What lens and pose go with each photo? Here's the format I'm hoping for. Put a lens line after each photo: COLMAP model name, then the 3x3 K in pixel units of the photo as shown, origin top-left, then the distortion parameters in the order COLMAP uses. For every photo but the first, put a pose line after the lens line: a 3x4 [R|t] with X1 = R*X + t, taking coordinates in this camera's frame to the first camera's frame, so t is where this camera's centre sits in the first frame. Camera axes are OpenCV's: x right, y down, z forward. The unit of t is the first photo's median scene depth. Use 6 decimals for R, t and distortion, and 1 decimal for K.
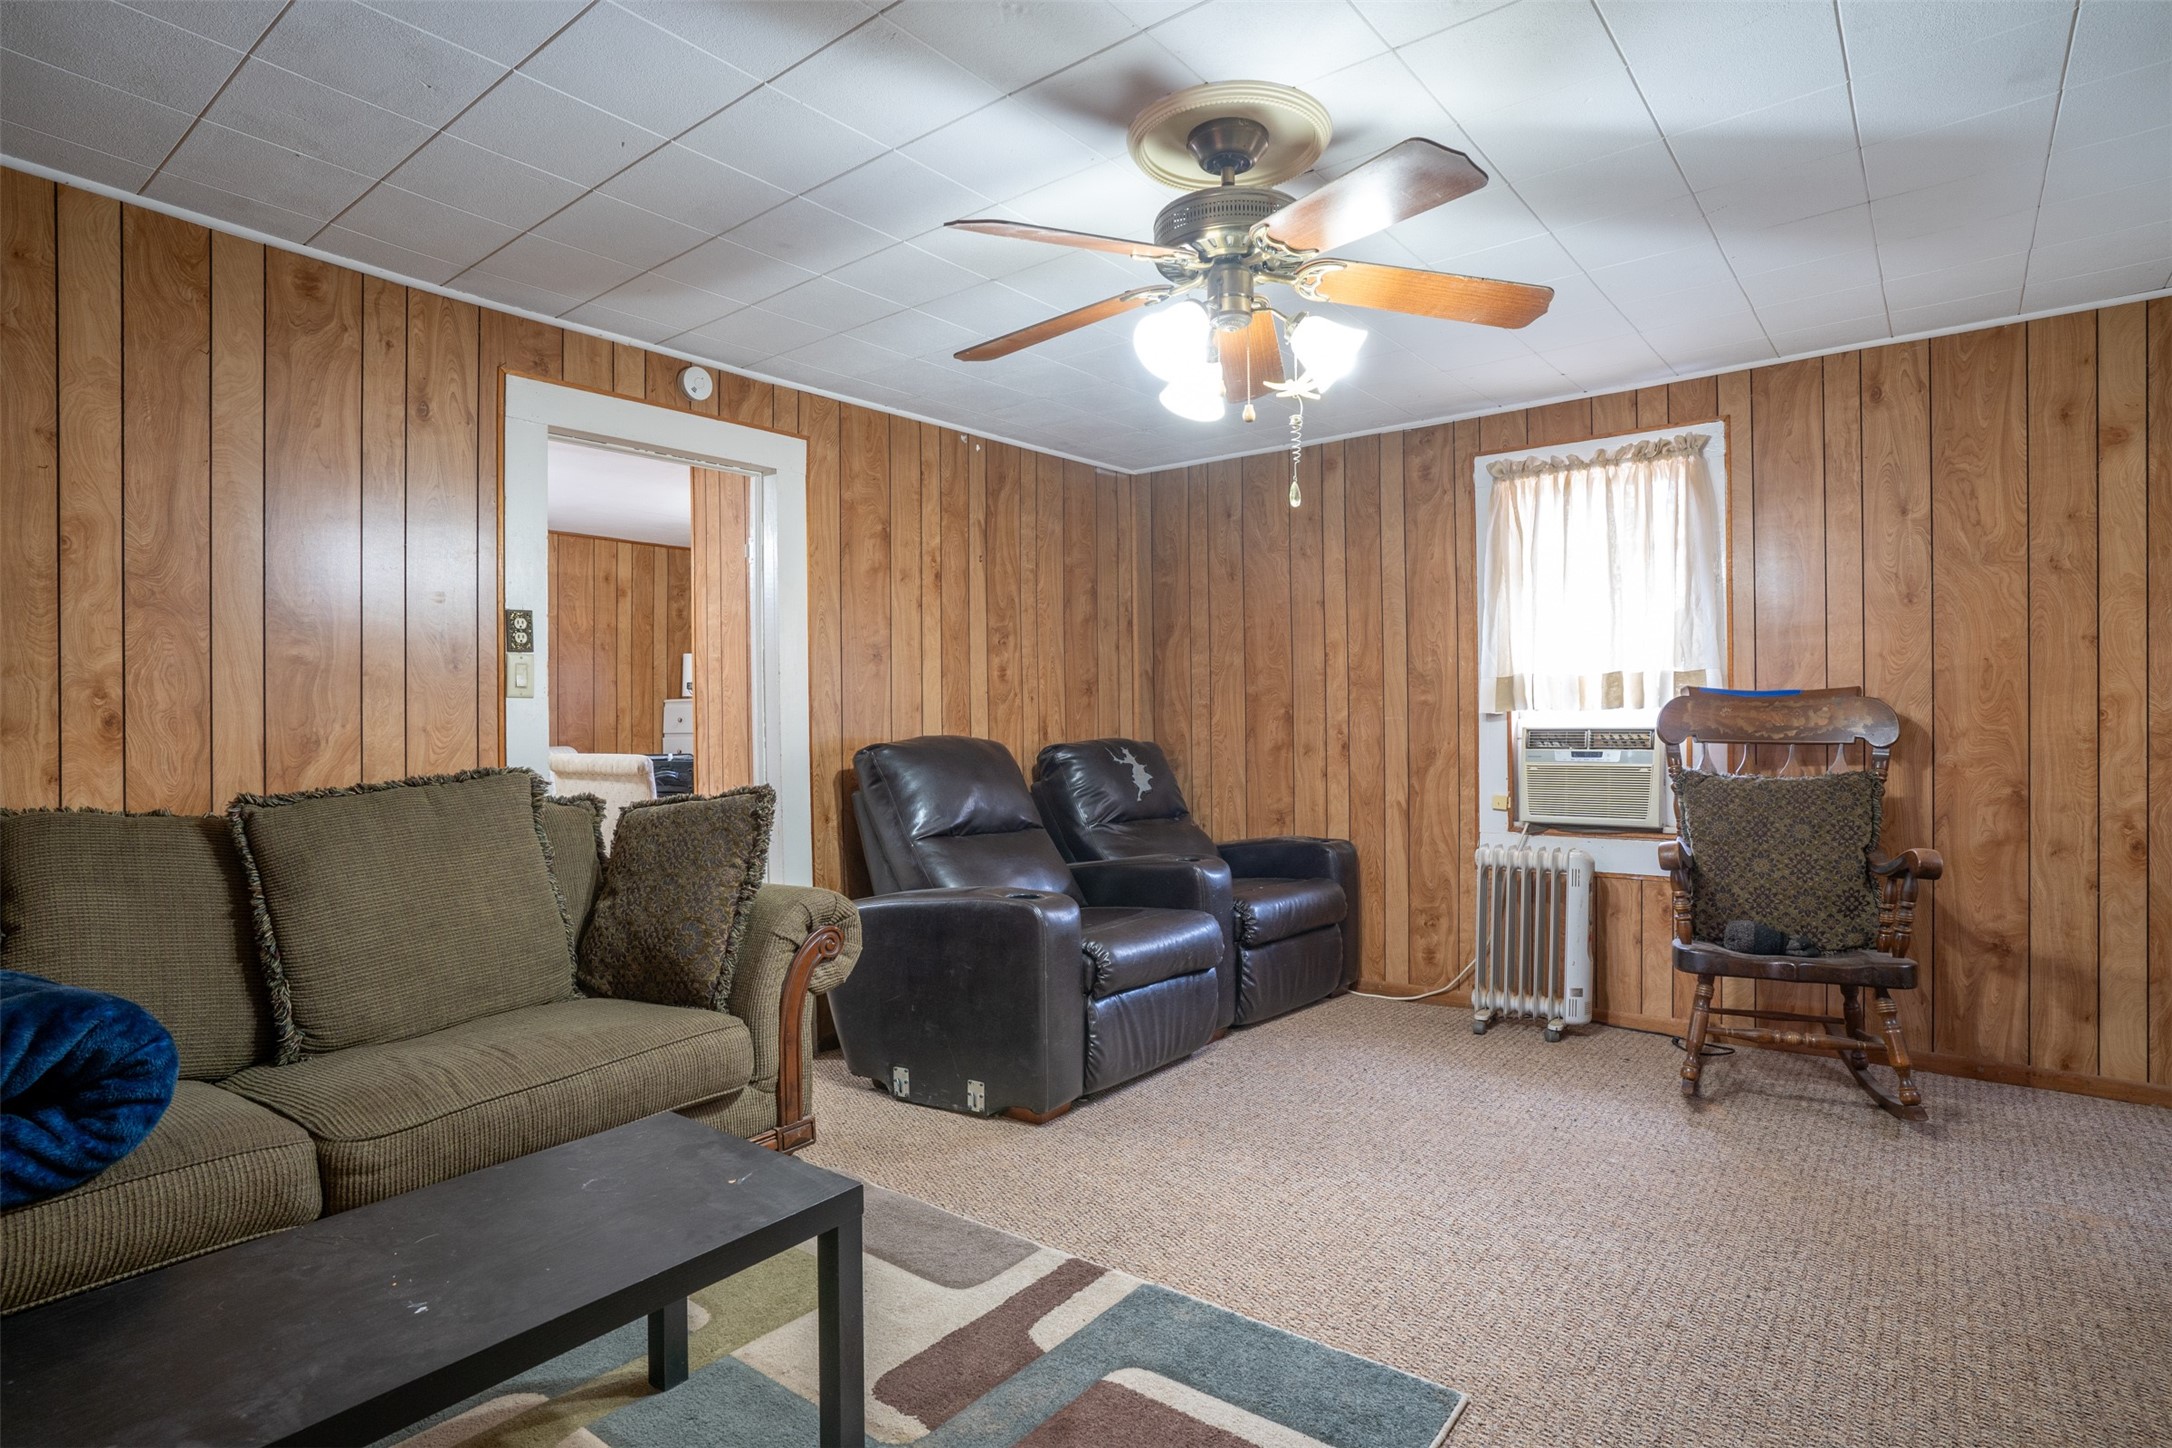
lens RADIAL K [[1129.7, 0, 1078.7], [0, 1129.7, 726.1], [0, 0, 1]] dist [-0.065319, 0.034838]
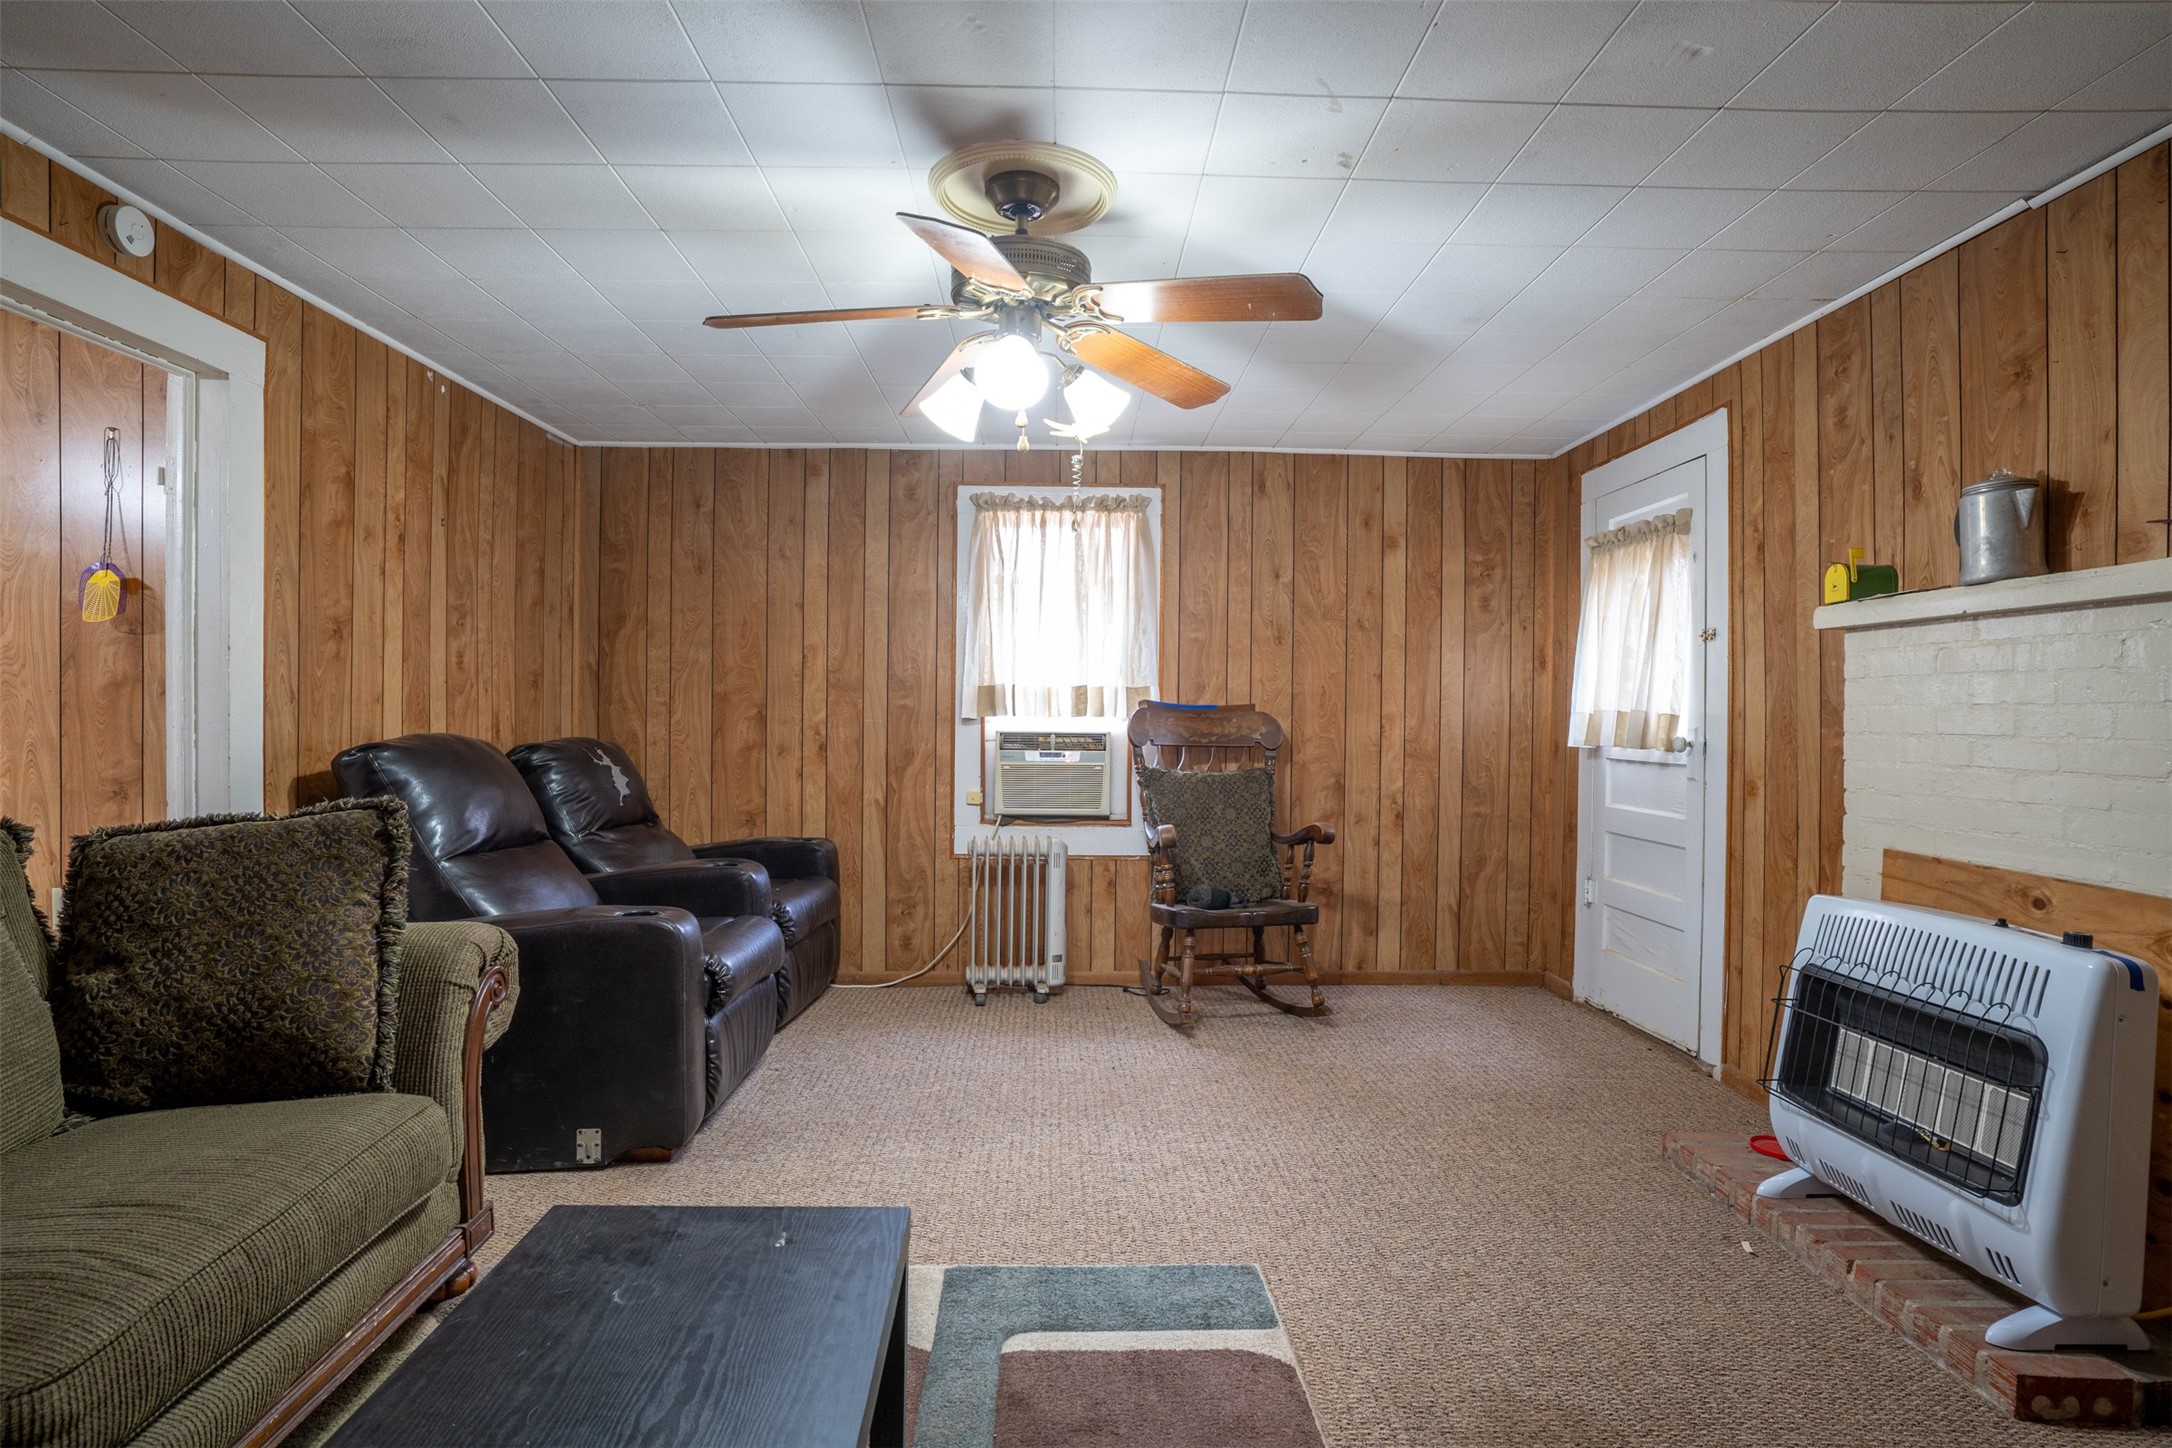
lens RADIAL K [[1129.7, 0, 1095.7], [0, 1129.7, 727.1], [0, 0, 1]] dist [-0.065319, 0.034838]
pose [[0.764906, 0.013033, 0.644010, -0.302096], [-0.014266, 0.999893, -0.003290, -0.000703], [-0.643984, -0.006671, 0.765010, 0.072356]]
